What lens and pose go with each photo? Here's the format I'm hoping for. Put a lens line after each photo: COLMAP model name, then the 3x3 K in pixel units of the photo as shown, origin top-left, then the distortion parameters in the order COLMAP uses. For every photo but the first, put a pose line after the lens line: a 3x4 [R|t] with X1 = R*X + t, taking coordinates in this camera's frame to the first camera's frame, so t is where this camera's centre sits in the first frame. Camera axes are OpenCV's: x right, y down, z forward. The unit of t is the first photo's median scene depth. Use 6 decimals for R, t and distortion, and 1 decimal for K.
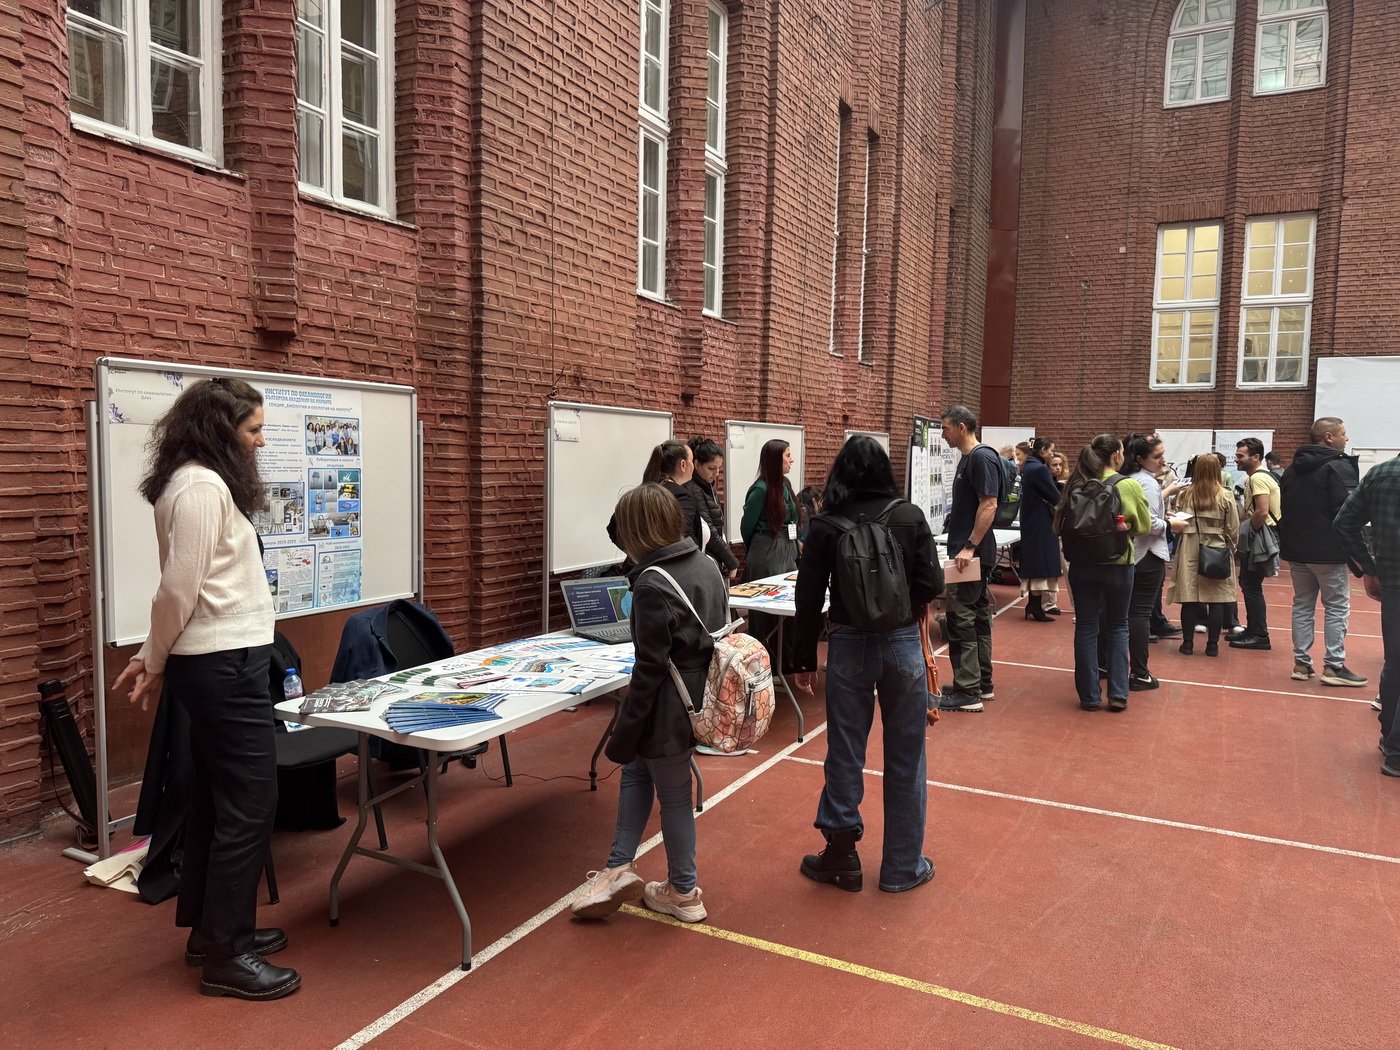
lens RADIAL K [[1001.4, 0, 700.0], [0, 1001.4, 525.0], [0, 0, 1]] dist [0.059450, -0.063140]
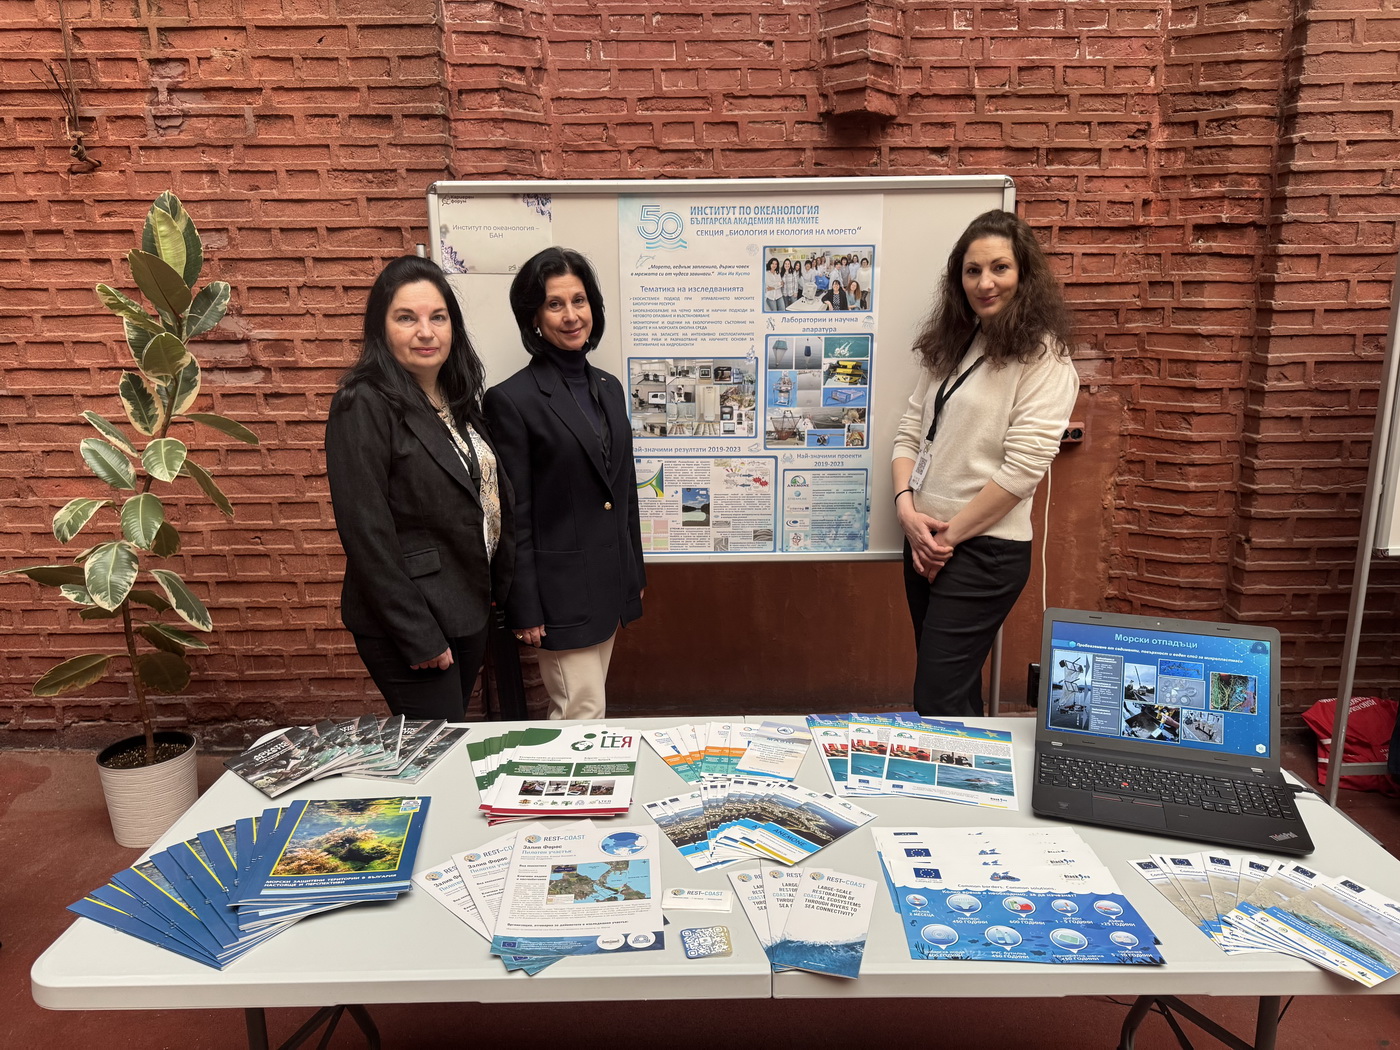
lens RADIAL K [[1001.4, 0, 700.0], [0, 1001.4, 525.0], [0, 0, 1]] dist [0.059450, -0.063140]
pose [[0.474168, 0.170566, -0.863754, 0.144355], [-0.042377, 0.984339, 0.171114, -0.042673], [0.879414, -0.044533, 0.473971, 0.636006]]
